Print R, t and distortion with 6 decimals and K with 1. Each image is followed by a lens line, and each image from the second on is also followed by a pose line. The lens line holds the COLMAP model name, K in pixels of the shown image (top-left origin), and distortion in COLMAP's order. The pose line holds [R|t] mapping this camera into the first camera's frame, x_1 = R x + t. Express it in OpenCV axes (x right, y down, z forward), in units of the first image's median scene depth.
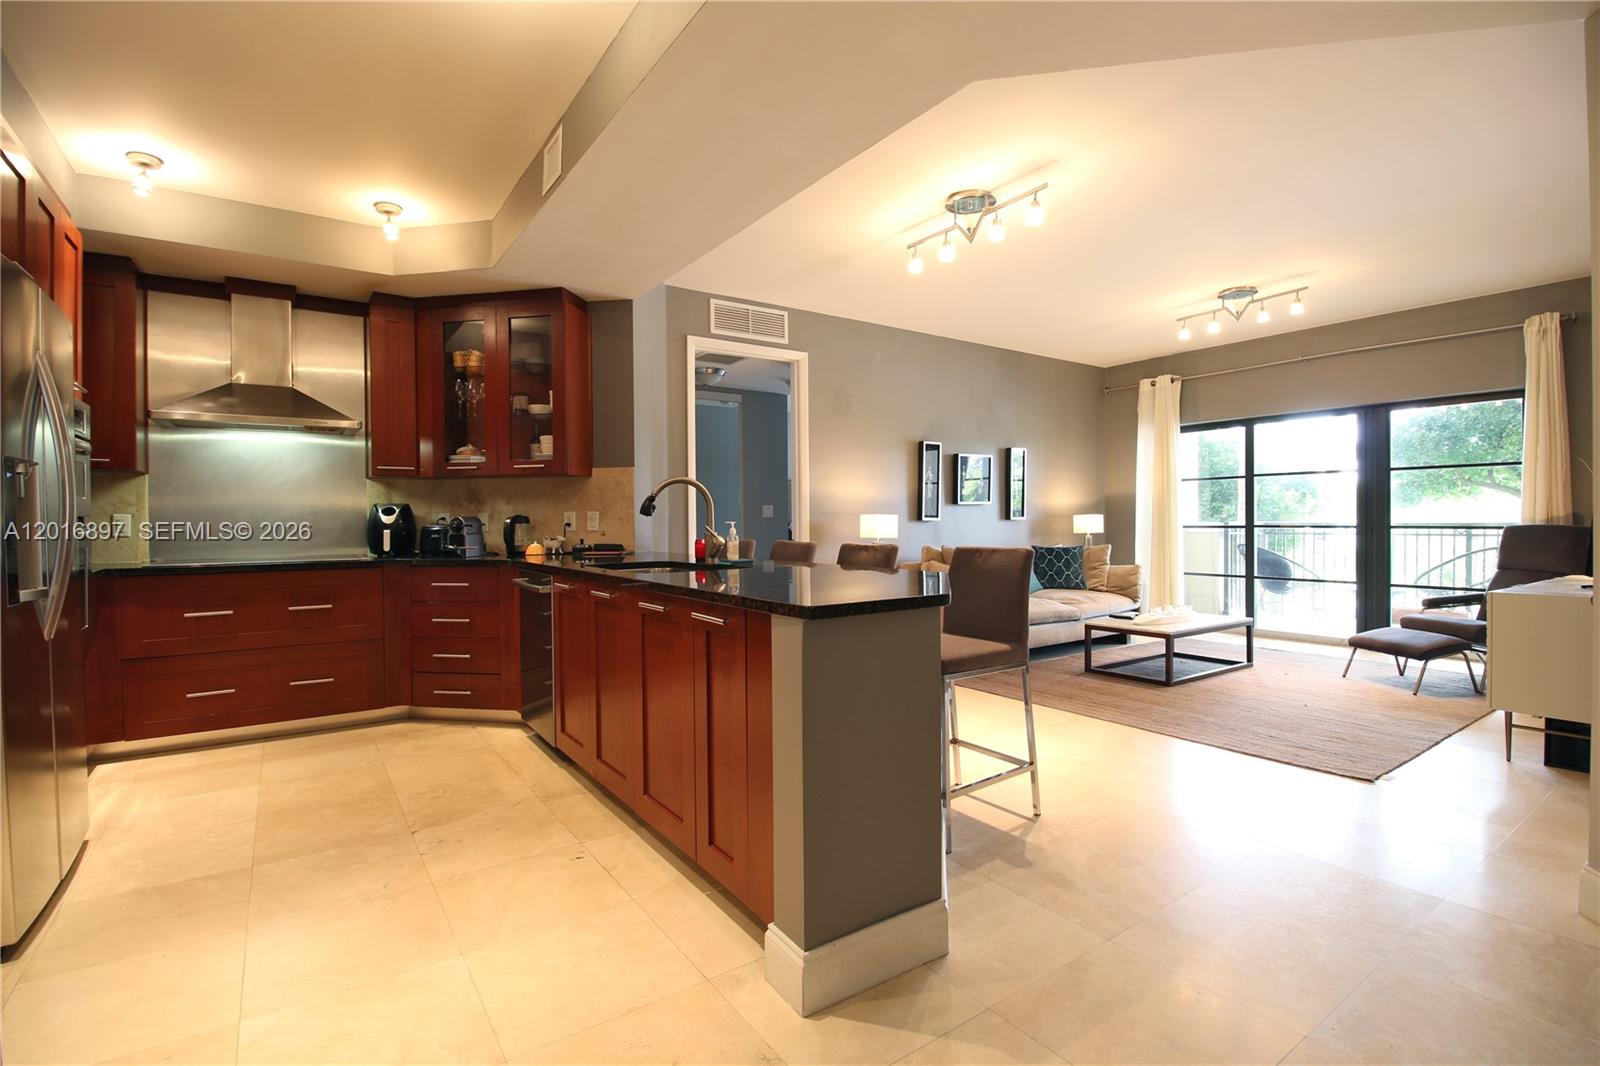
lens RADIAL K [[754.8, 0, 777.3], [0, 754.8, 515.5], [0, 0, 1]] dist [-0.011677, -0.009362]
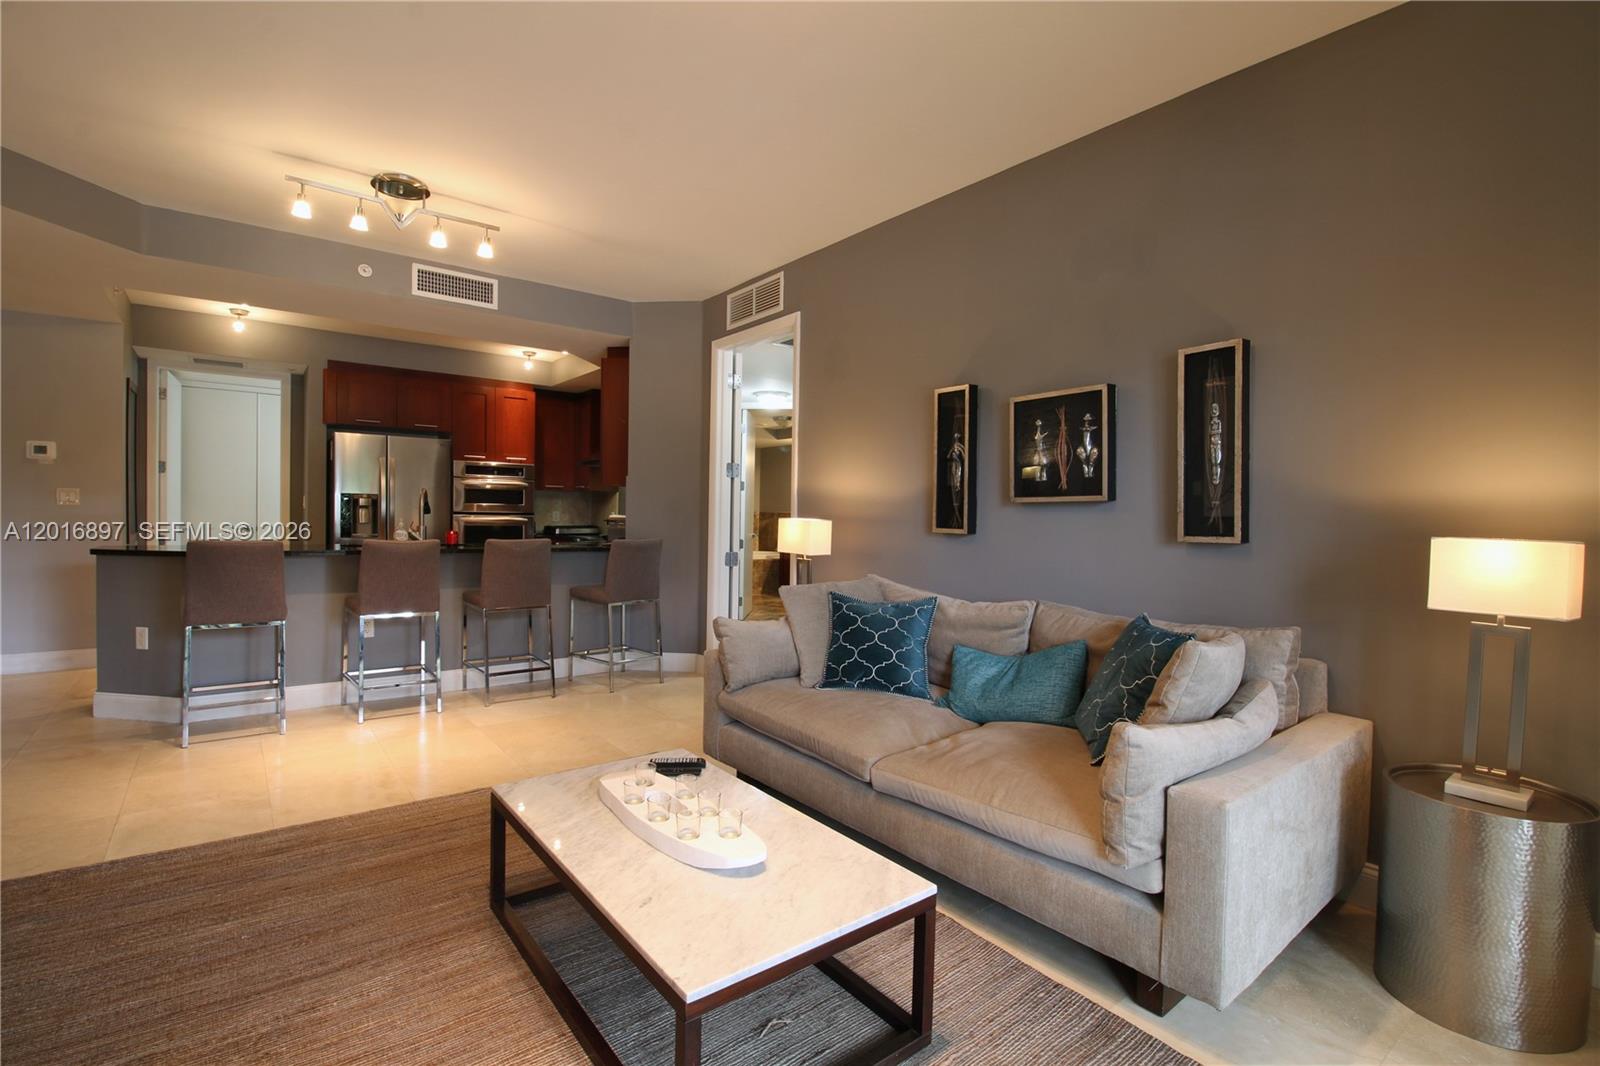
lens RADIAL K [[707.3, 0, 800.0], [0, 707.3, 533.0], [0, 0, 1]] dist [-0.000489, -0.000038]
pose [[0.074991, 0.030873, -0.996706, 0.819687], [-0.018294, 0.999395, 0.029580, -0.007103], [0.997016, 0.016015, 0.075511, 0.994511]]
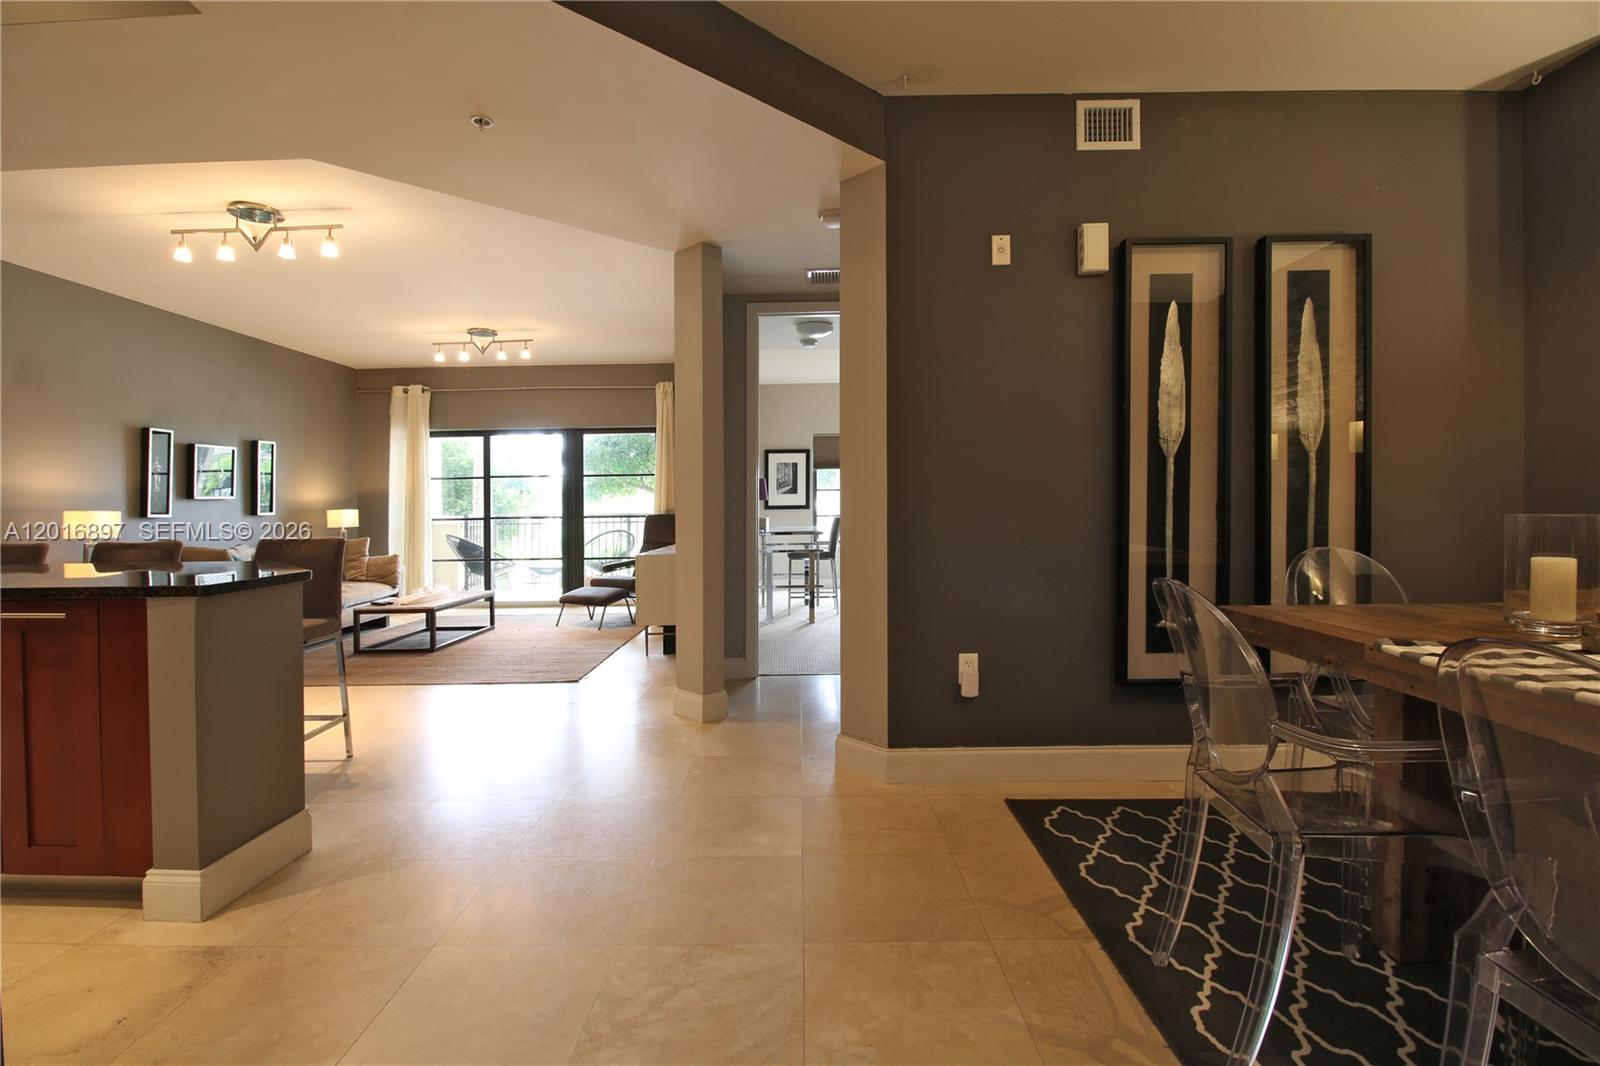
lens RADIAL K [[762.5, 0, 822.4], [0, 762.5, 505.3], [0, 0, 1]] dist [-0.000455, -0.000285]
pose [[0.544540, -0.001803, 0.838733, -0.141391], [0.006730, 0.999975, -0.002219, -0.000361], [-0.838708, 0.006853, 0.544538, -0.164222]]
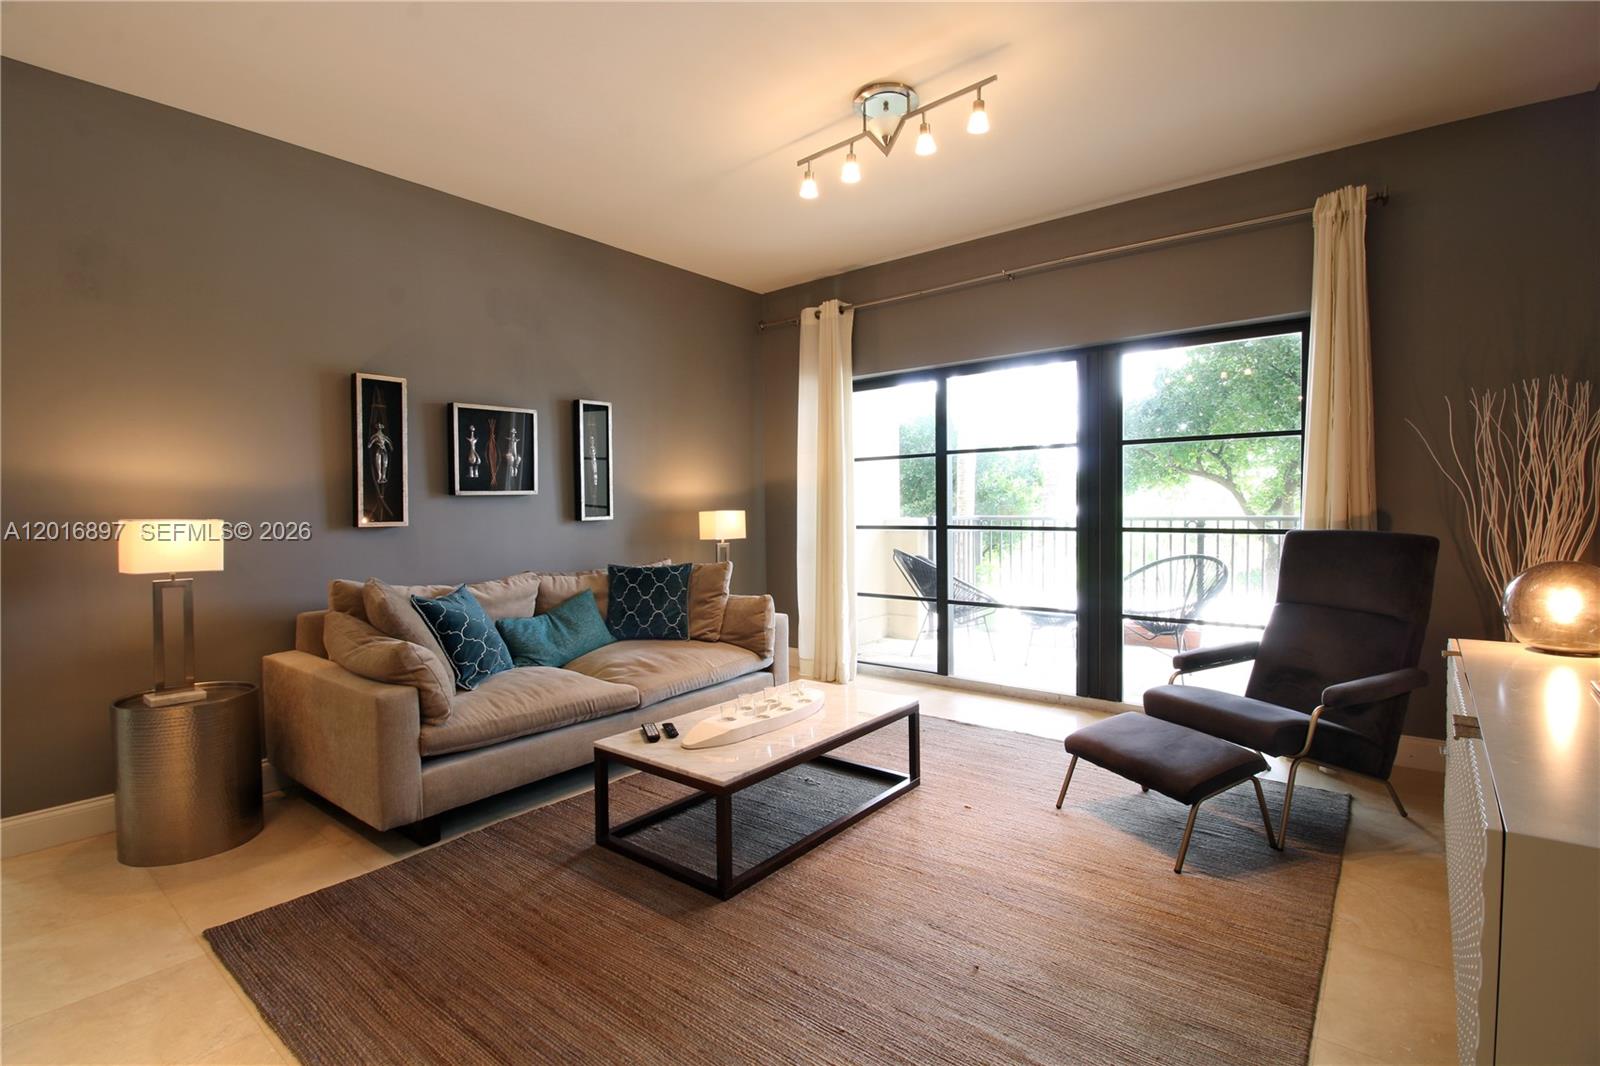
lens RADIAL K [[750.9, 0, 803.5], [0, 750.9, 505.8], [0, 0, 1]] dist [-0.002002, -0.000258]
pose [[0.953063, -0.005039, 0.302731, 0.373575], [0.003521, 0.999978, 0.005562, -0.011265], [-0.302753, -0.004236, 0.953060, 0.479151]]
